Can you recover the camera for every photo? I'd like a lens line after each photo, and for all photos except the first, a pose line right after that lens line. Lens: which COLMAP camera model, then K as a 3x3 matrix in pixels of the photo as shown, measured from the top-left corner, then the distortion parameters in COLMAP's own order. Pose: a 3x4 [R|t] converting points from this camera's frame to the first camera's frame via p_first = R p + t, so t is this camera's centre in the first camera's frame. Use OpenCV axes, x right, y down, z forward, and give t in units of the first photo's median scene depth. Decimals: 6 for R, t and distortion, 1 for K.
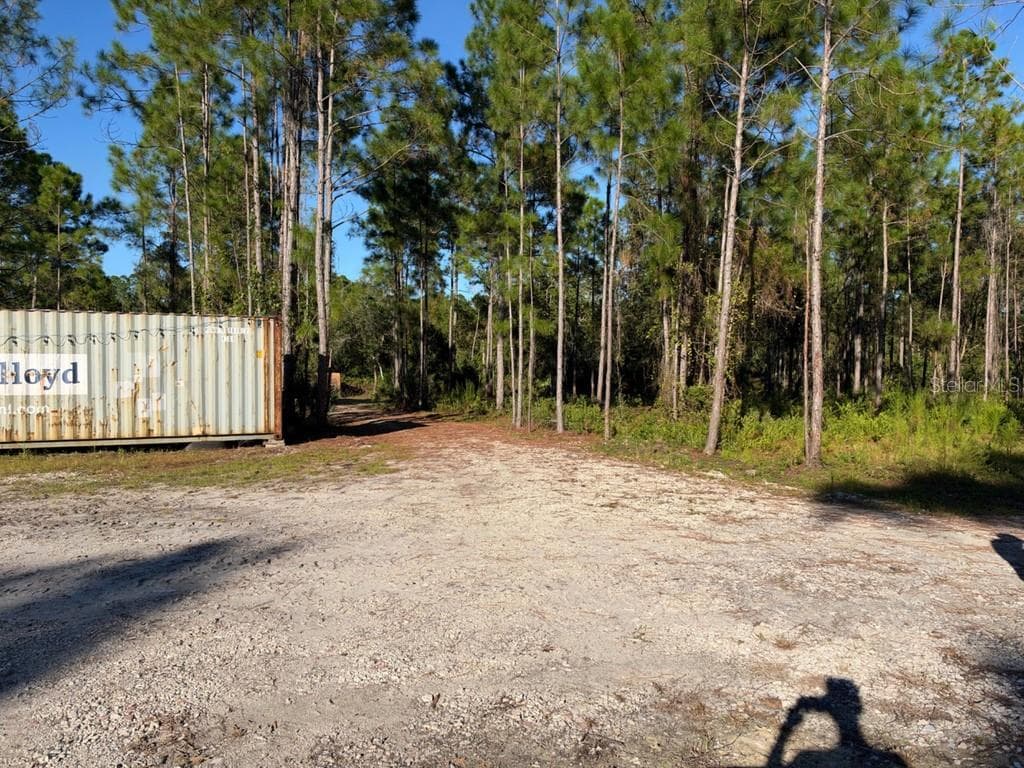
lens RADIAL K [[735.6, 0, 512.0], [0, 735.6, 384.0], [0, 0, 1]] dist [0.012524, -0.034493]
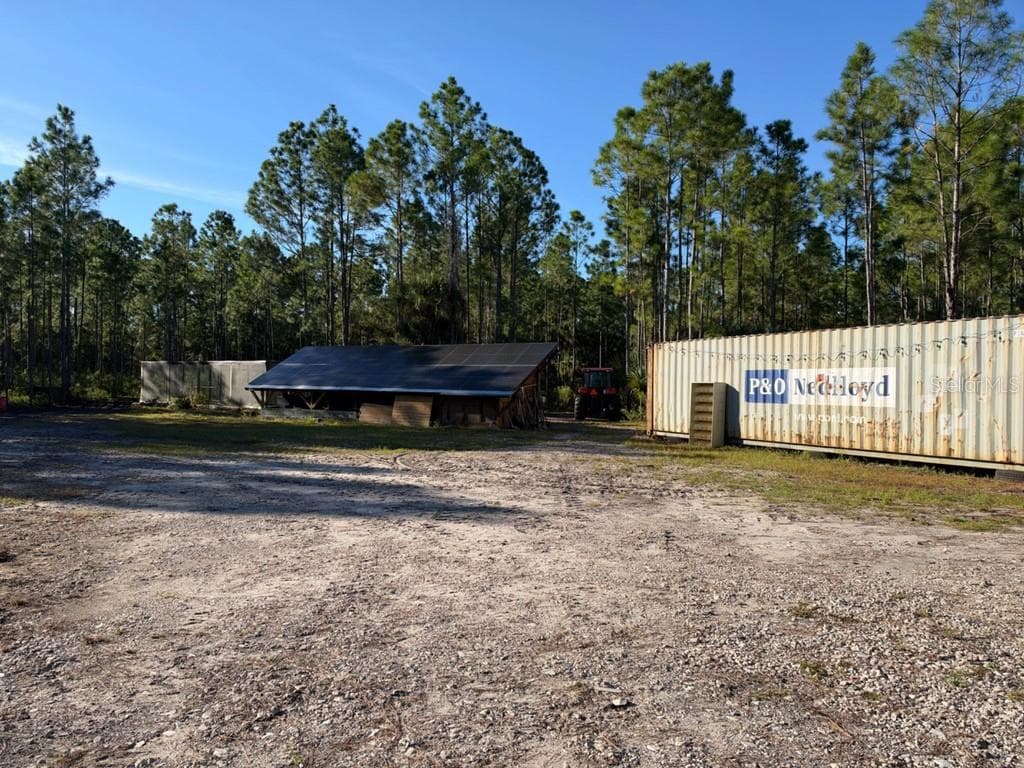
lens RADIAL K [[735.6, 0, 512.0], [0, 735.6, 384.0], [0, 0, 1]] dist [0.012524, -0.034493]
pose [[0.053347, -0.003323, -0.998570, 0.386942], [-0.026410, 0.999640, -0.004738, 0.000962], [0.998227, 0.026625, 0.053240, 0.424258]]
